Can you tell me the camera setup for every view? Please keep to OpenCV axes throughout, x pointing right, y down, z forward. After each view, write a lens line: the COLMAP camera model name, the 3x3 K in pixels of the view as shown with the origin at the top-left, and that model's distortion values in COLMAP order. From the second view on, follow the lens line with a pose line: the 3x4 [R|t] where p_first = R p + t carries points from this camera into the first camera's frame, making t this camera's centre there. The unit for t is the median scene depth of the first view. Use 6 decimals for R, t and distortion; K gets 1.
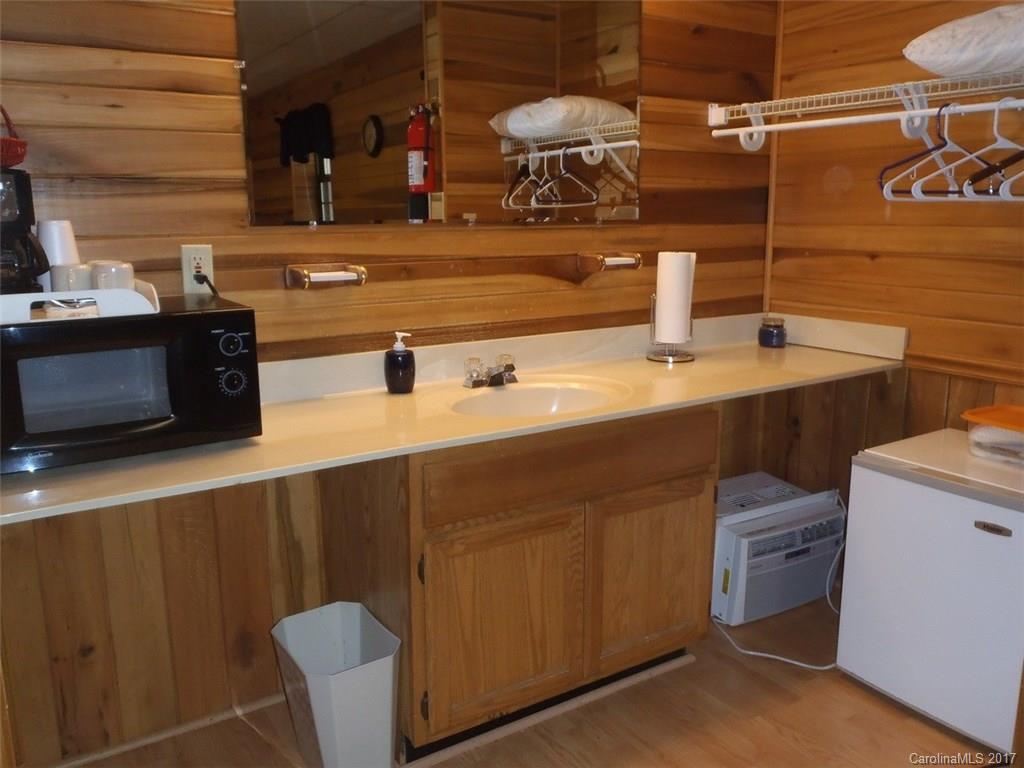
lens RADIAL K [[853.2, 0, 513.4], [0, 853.2, 381.8], [0, 0, 1]] dist [-0.025602, 0.016014]
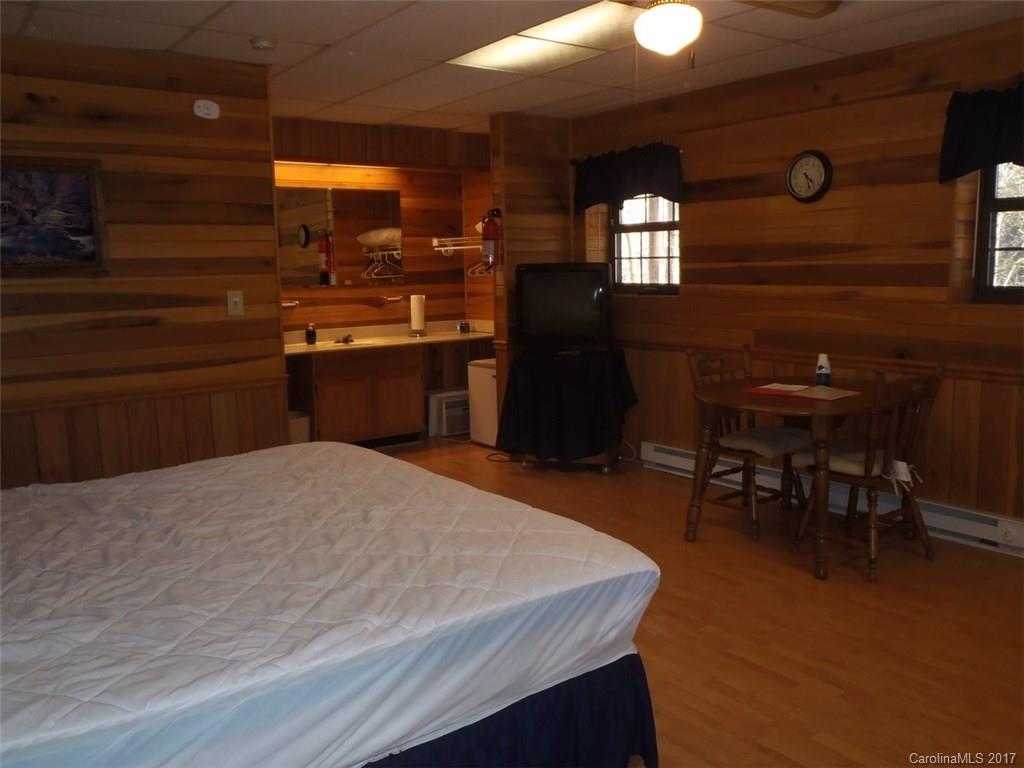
lens RADIAL K [[853.2, 0, 513.4], [0, 853.2, 381.8], [0, 0, 1]] dist [-0.025602, 0.016014]
pose [[0.997340, -0.025987, 0.068102, 0.290326], [0.030065, 0.997772, -0.059560, 0.273220], [-0.066403, 0.061449, 0.995899, -1.585822]]
